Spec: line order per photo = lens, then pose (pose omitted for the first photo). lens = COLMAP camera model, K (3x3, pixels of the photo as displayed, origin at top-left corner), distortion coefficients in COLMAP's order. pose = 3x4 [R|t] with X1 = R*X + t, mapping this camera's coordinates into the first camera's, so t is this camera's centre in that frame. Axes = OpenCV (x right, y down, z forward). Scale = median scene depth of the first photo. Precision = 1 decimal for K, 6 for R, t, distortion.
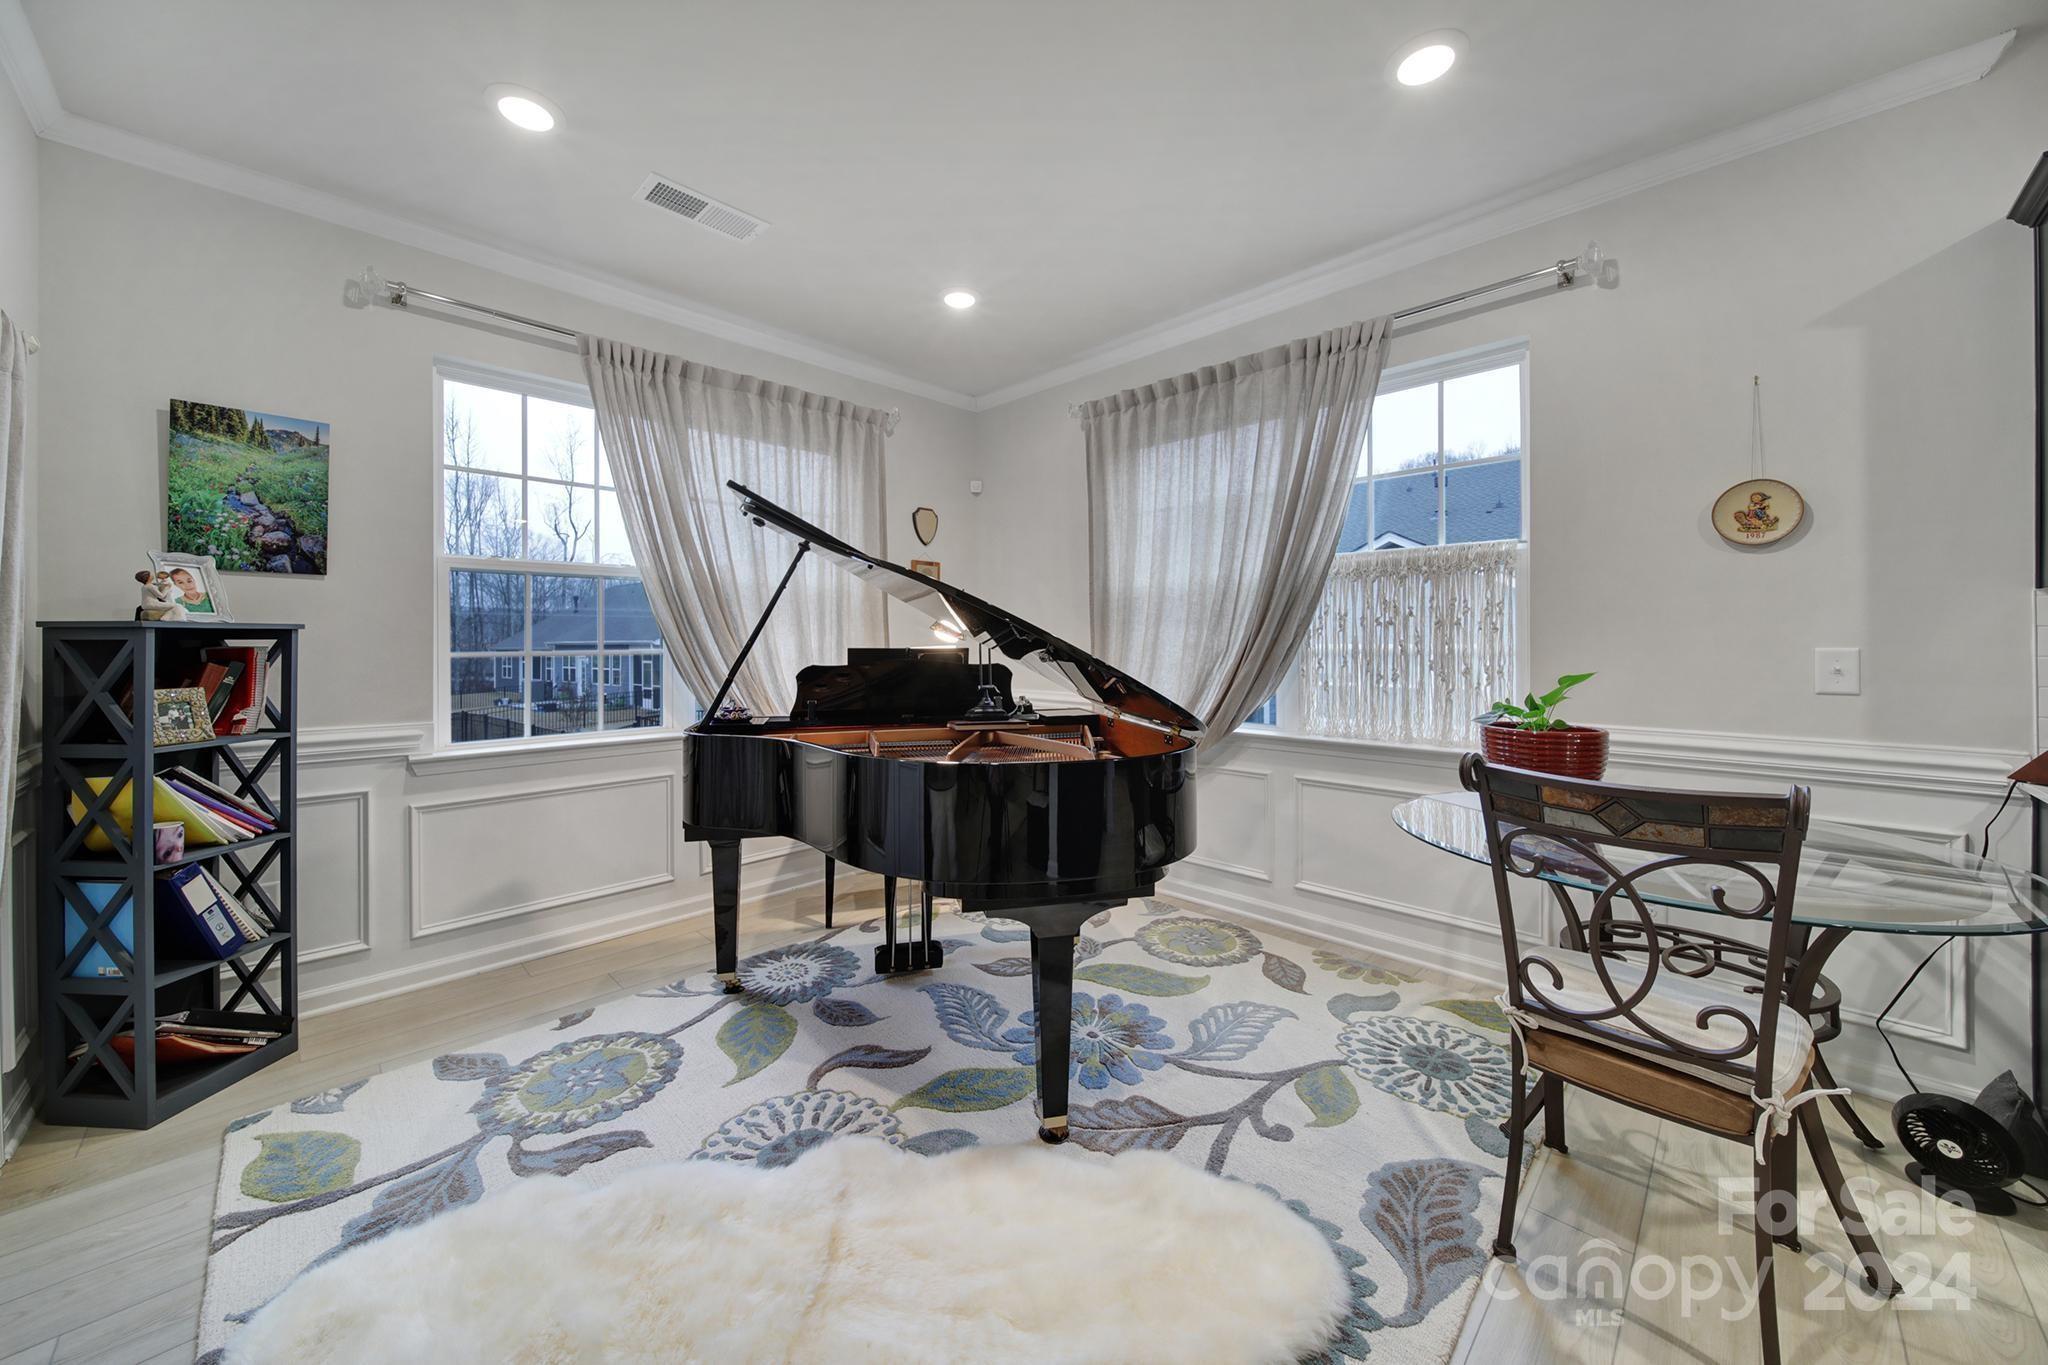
lens RADIAL K [[725.5, 0, 1019.6], [0, 725.5, 642.2], [0, 0, 1]] dist [0.000278, -0.001546]
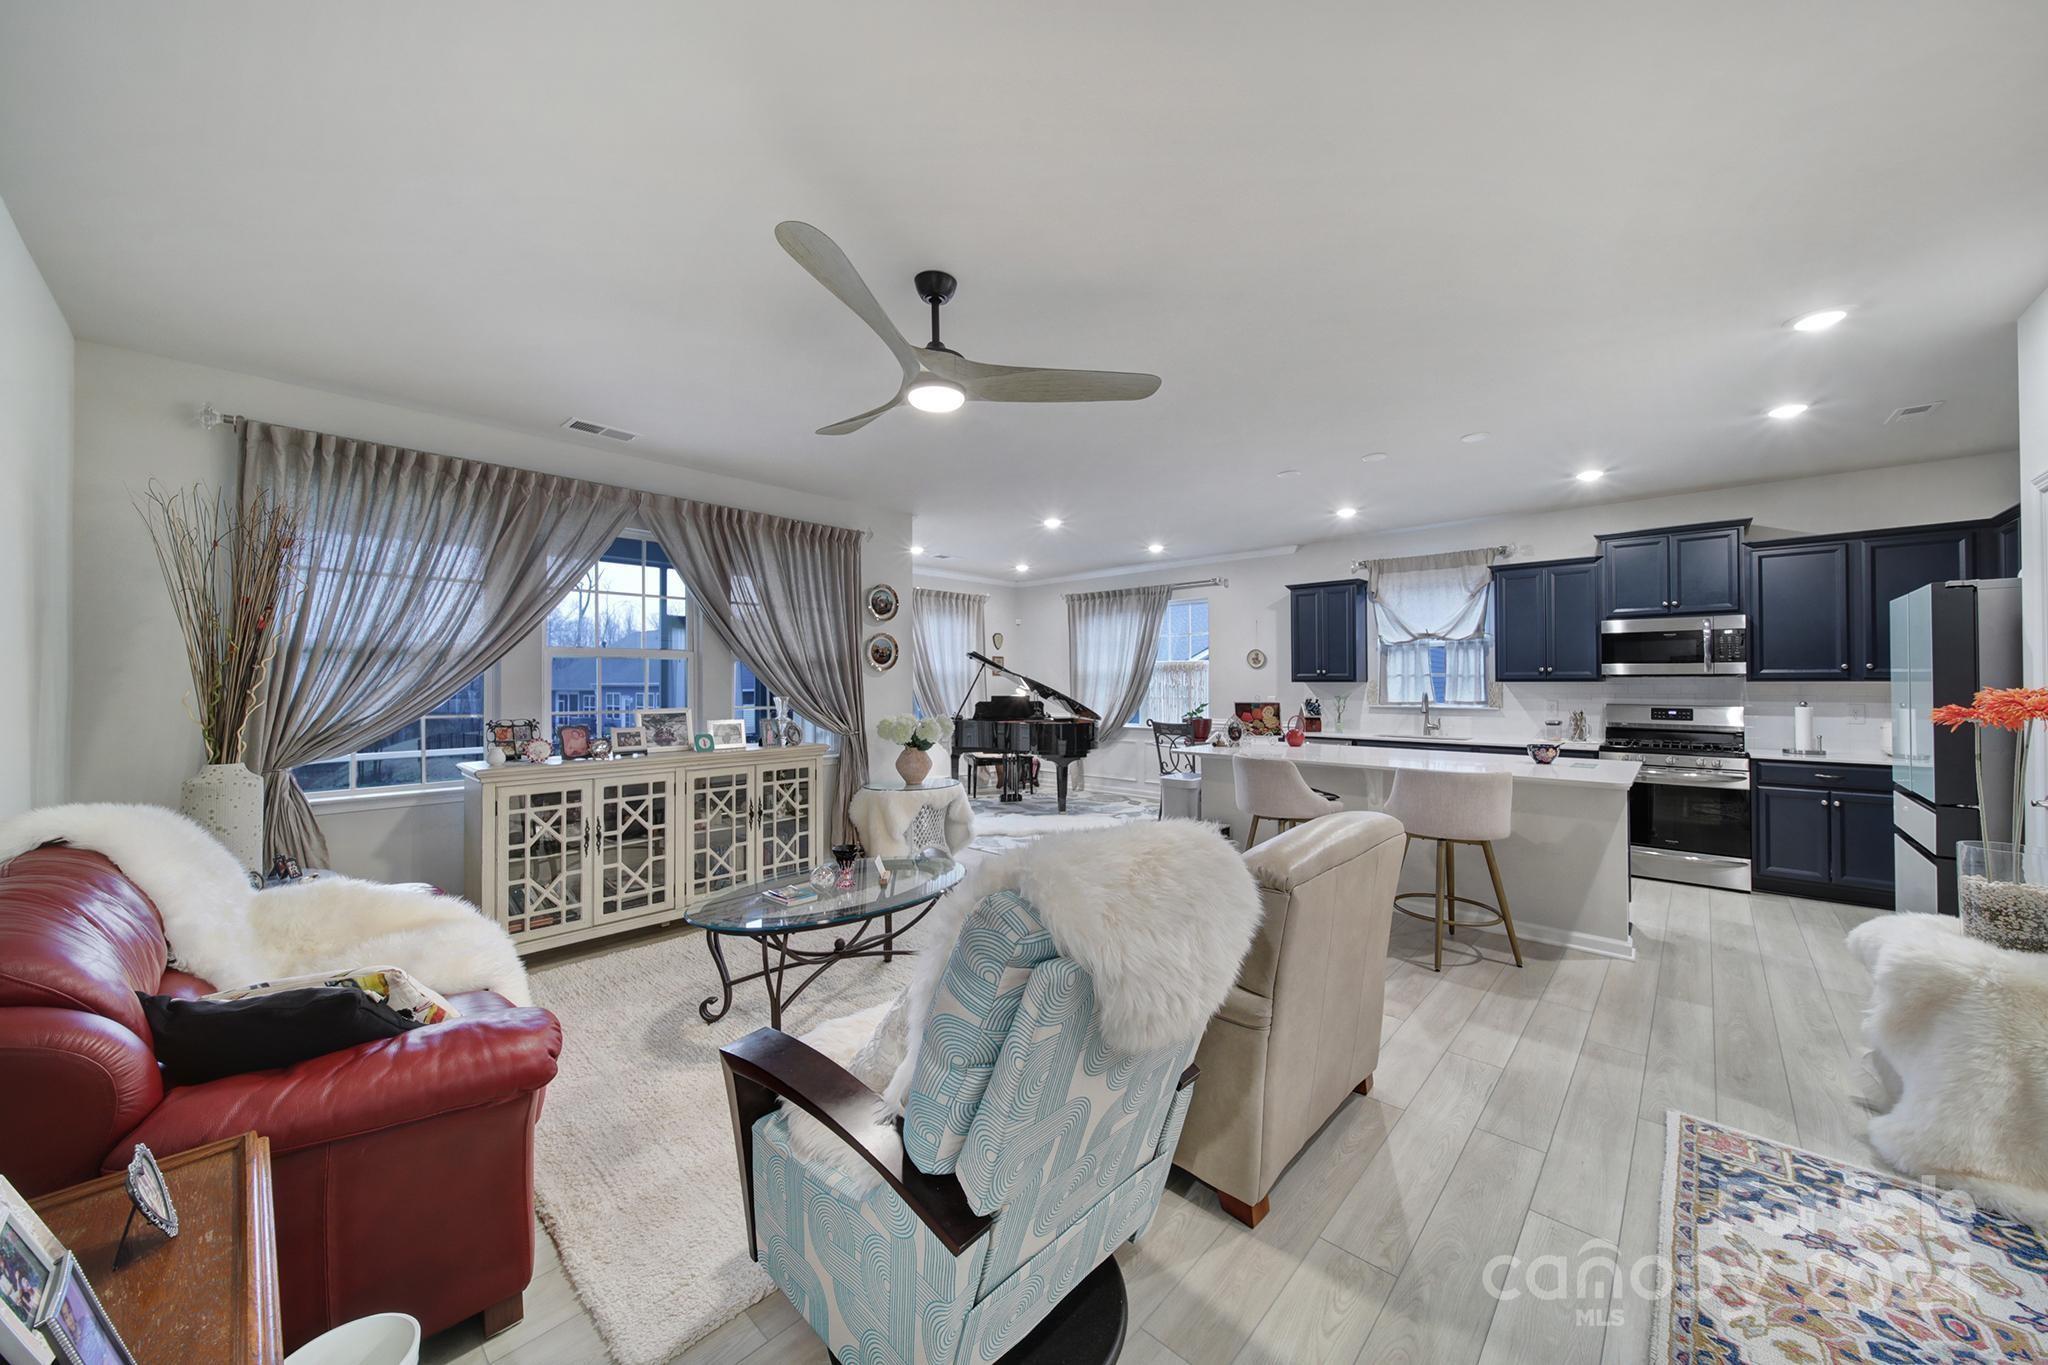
lens RADIAL K [[725.5, 0, 1014.4], [0, 725.5, 670.8], [0, 0, 1]] dist [0.000278, -0.001546]
pose [[0.999674, 0.000299, 0.025545, -0.233041], [0.000070, 0.999896, -0.014412, -0.057450], [-0.025547, 0.014409, 0.999570, -2.206495]]
